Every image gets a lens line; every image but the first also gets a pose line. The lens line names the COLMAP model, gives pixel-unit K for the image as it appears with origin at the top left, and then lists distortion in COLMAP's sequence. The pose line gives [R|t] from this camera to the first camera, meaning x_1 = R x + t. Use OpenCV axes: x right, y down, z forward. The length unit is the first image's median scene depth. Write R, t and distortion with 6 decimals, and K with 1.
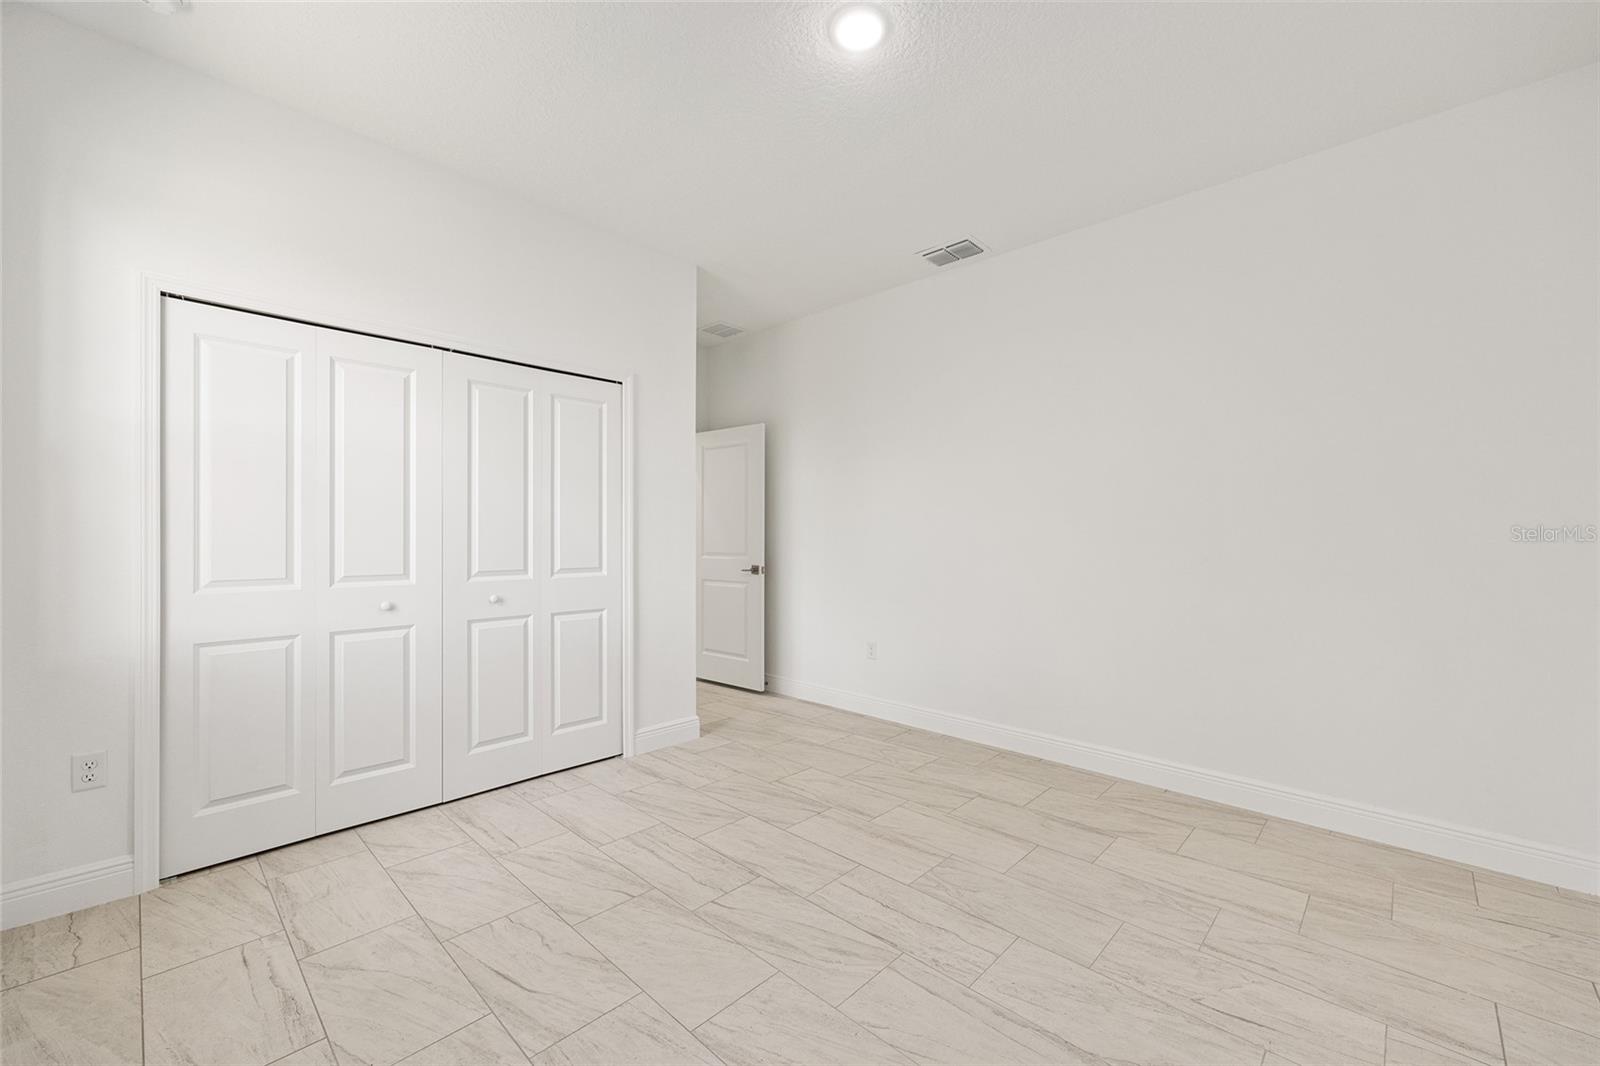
lens RADIAL K [[641.8, 0, 793.4], [0, 641.8, 535.1], [0, 0, 1]] dist [-0.001695, 0.001590]
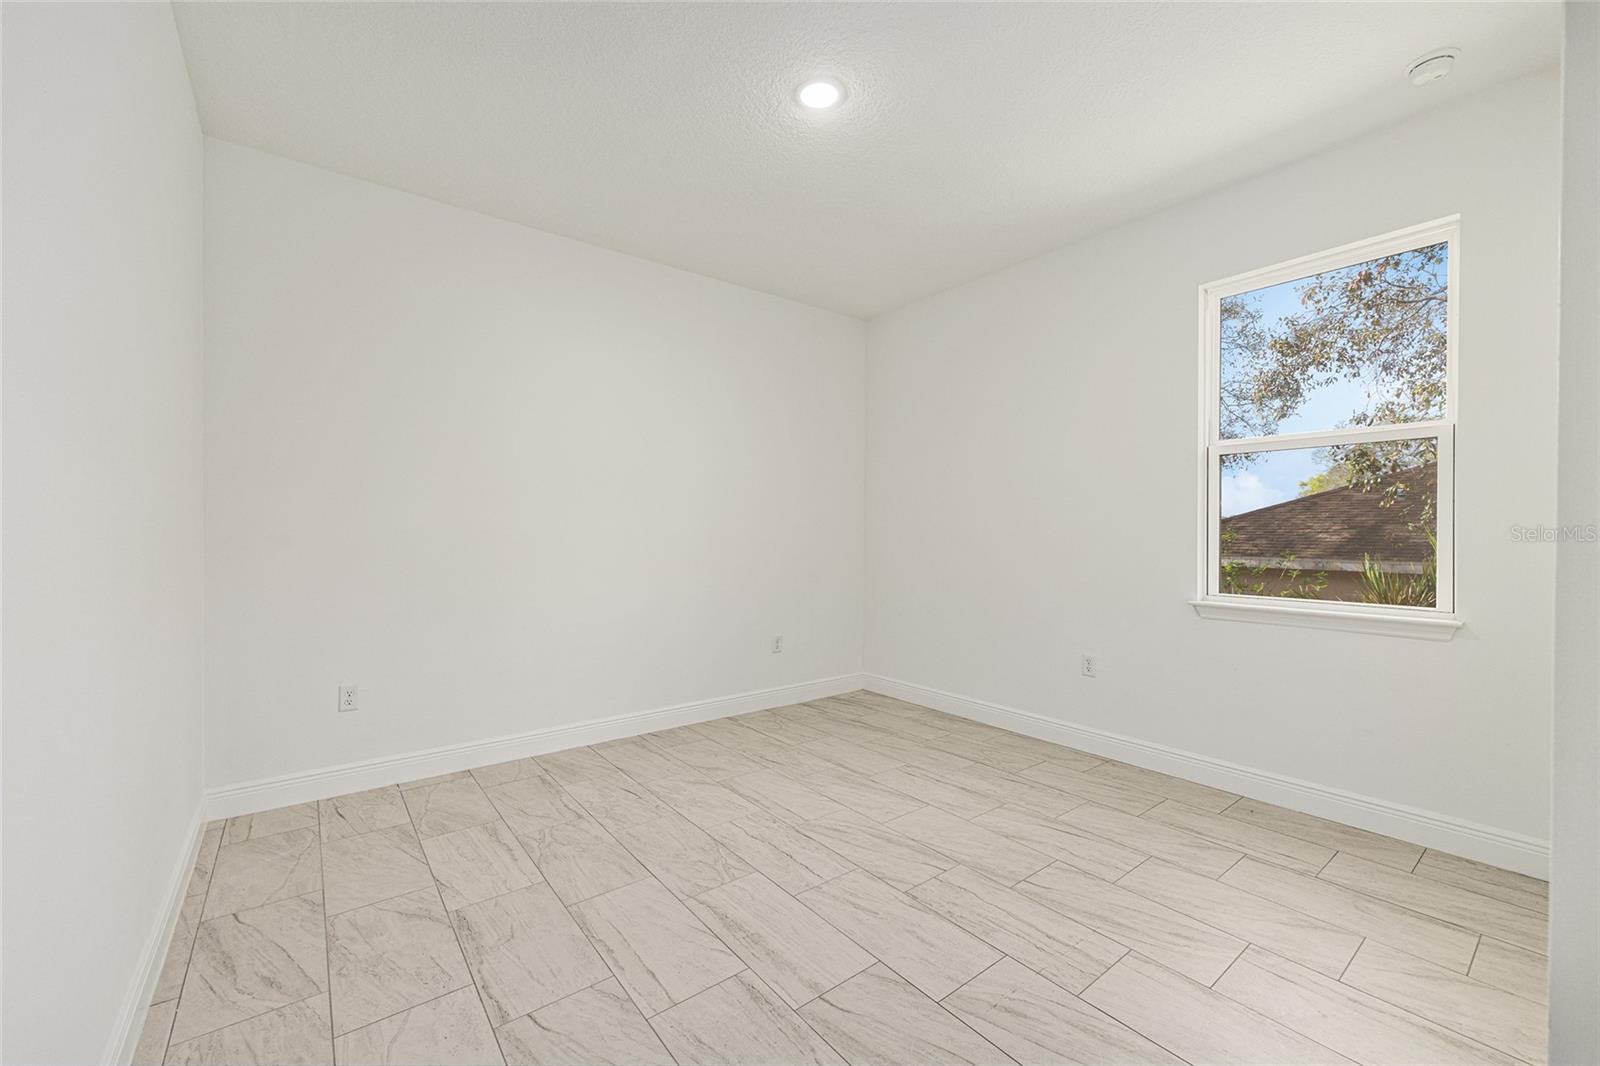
lens RADIAL K [[641.8, 0, 798.5], [0, 641.8, 536.2], [0, 0, 1]] dist [-0.001695, 0.001590]
pose [[-0.990897, -0.007263, 0.134427, -0.021143], [-0.006918, 0.999971, 0.003036, 0.005290], [-0.134445, 0.002078, -0.990919, 2.027829]]
